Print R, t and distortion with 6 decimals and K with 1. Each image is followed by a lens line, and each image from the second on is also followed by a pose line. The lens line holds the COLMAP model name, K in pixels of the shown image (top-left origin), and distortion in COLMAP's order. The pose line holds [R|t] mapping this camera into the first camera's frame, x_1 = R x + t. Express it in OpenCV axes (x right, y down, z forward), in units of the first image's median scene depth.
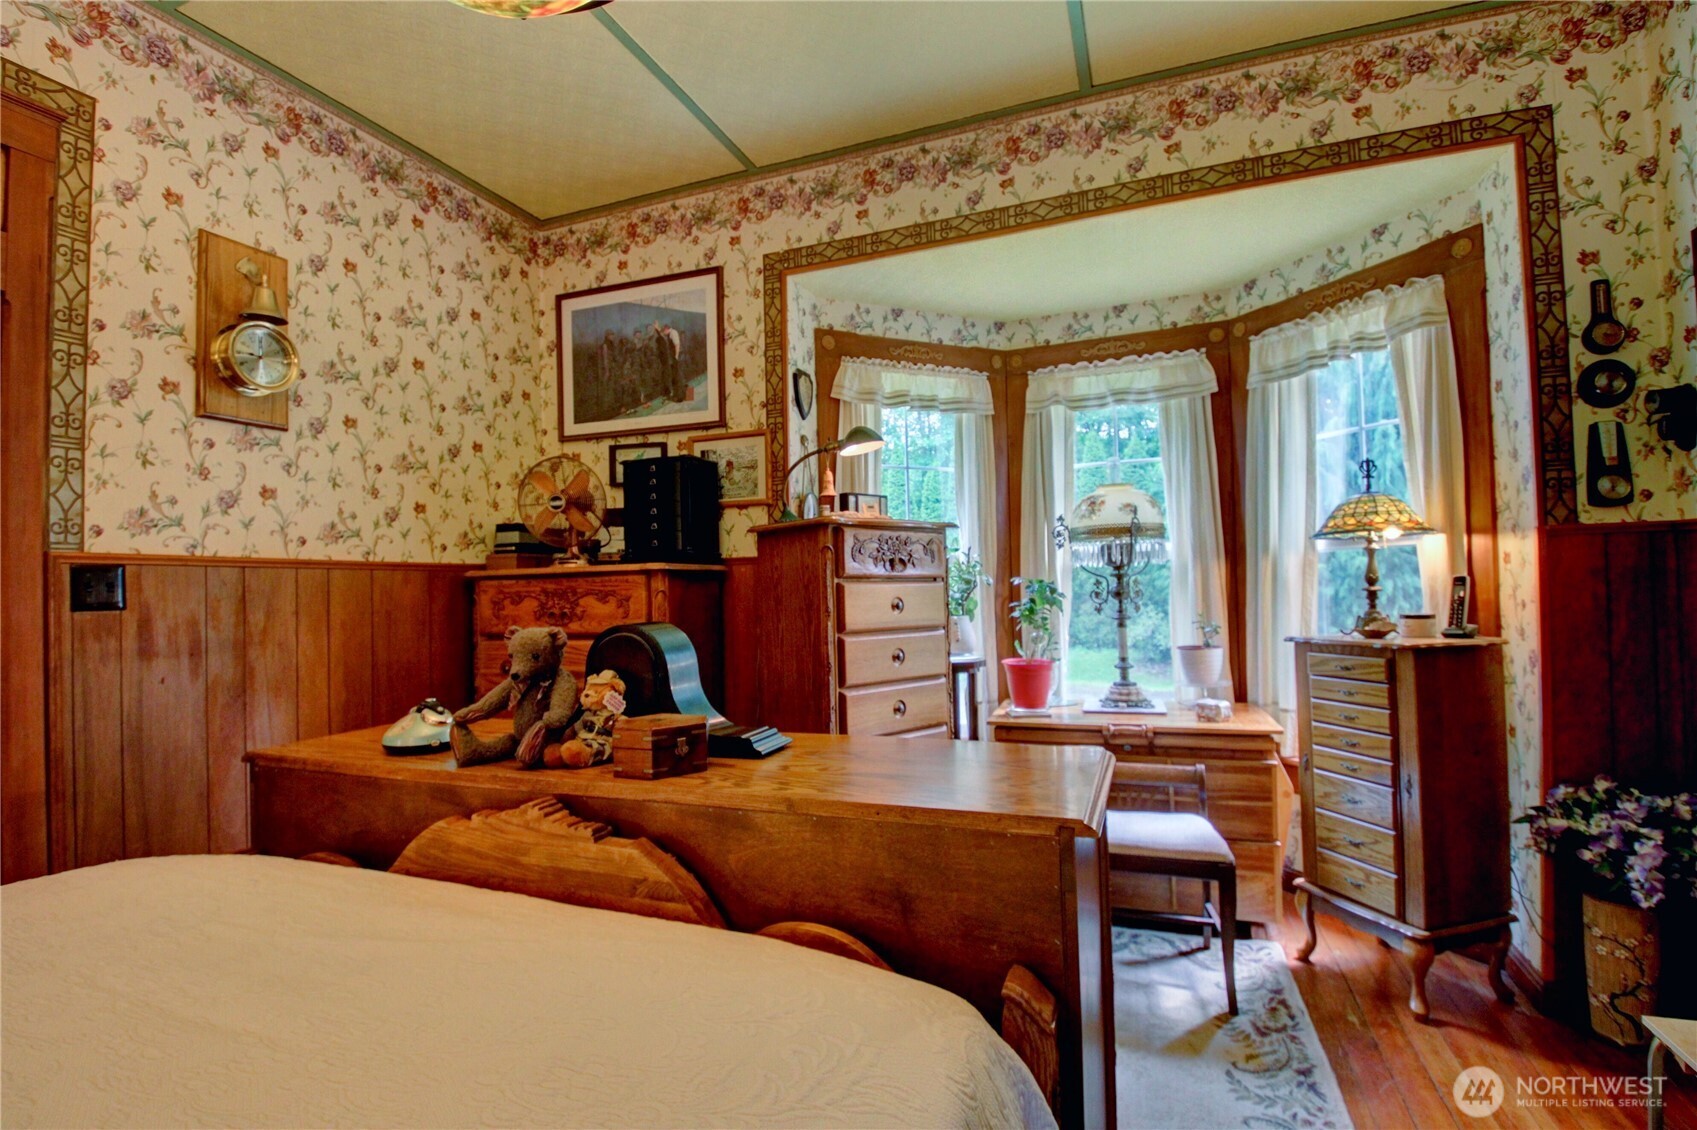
lens RADIAL K [[786.0, 0, 842.1], [0, 786.0, 572.5], [0, 0, 1]] dist [0.001139, -0.018099]
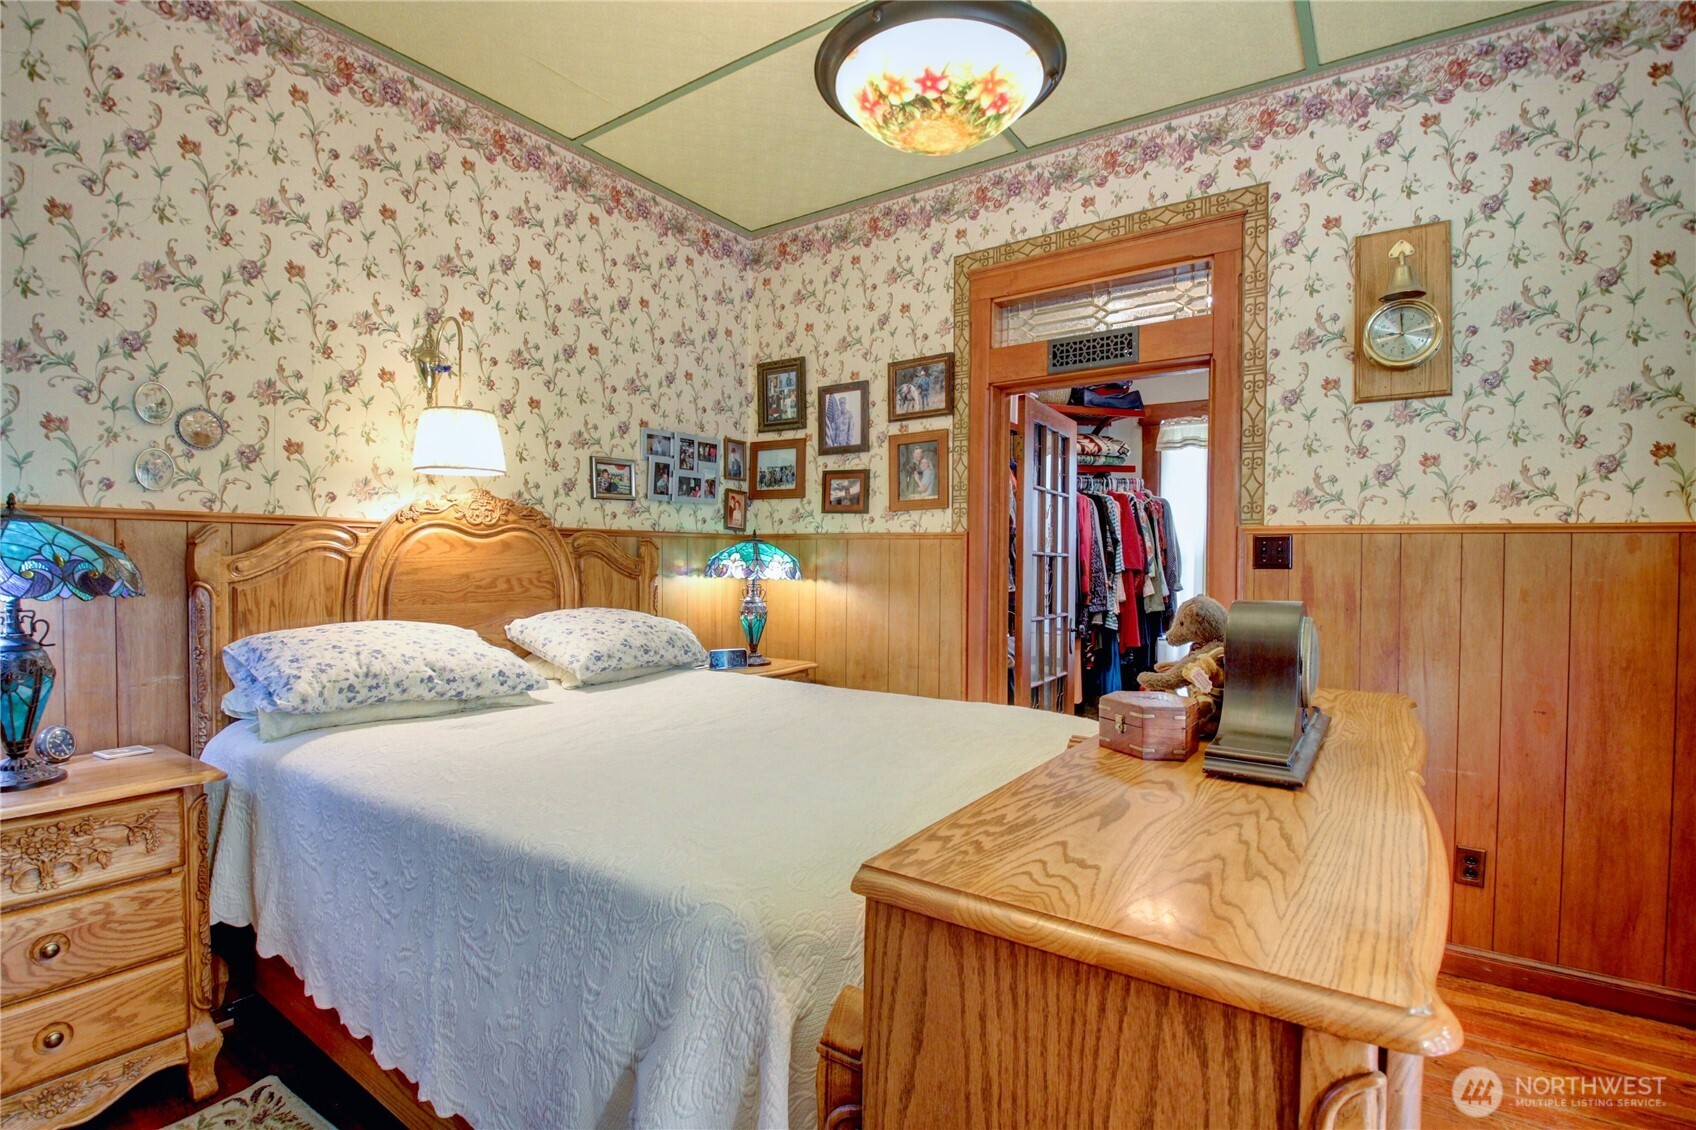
lens RADIAL K [[785.5, 0, 840.4], [0, 785.5, 576.7], [0, 0, 1]] dist [0.001139, -0.018099]
pose [[-0.230861, 0.039173, -0.972198, 0.409568], [0.013261, 0.999223, 0.037113, 0.001698], [0.972896, -0.004325, -0.231201, 0.451431]]
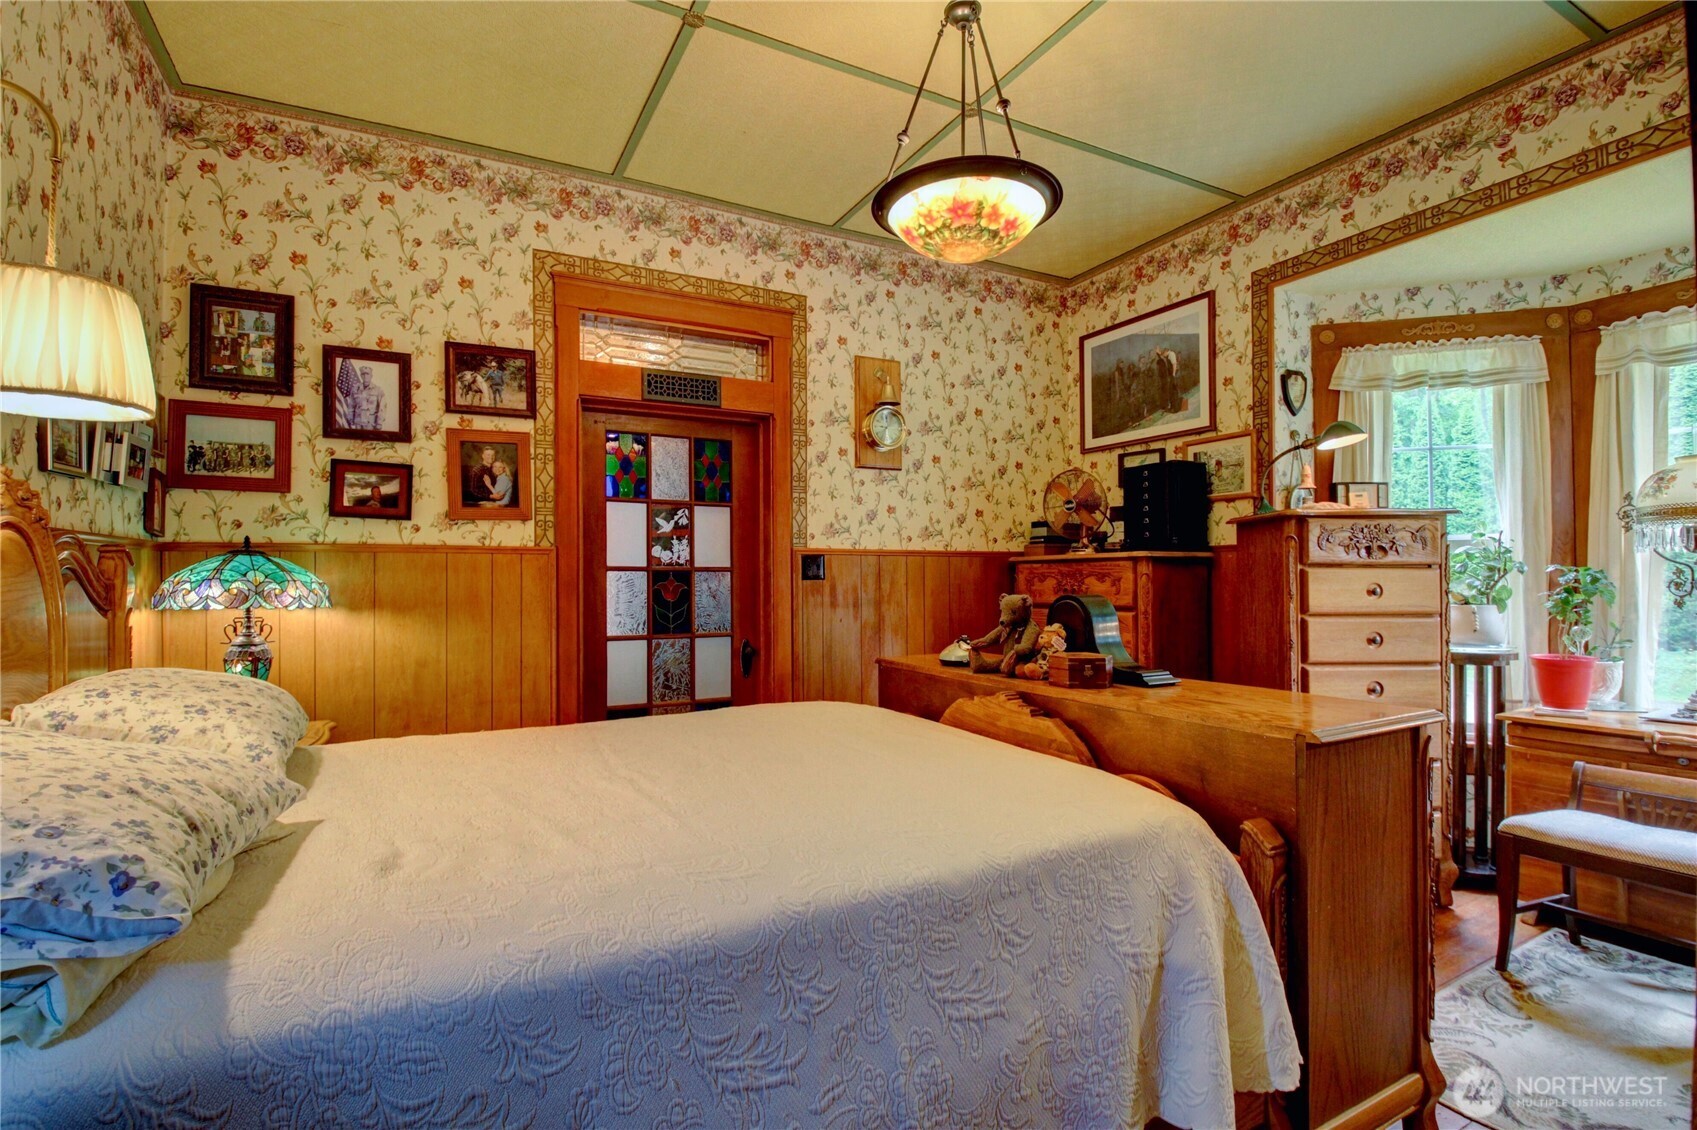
lens RADIAL K [[786.0, 0, 855.6], [0, 786.0, 570.4], [0, 0, 1]] dist [0.001139, -0.018099]
pose [[0.767416, 0.012284, -0.641032, 0.235239], [0.001576, 0.999777, 0.021045, -0.009575], [0.641148, -0.017161, 0.767226, -0.276122]]
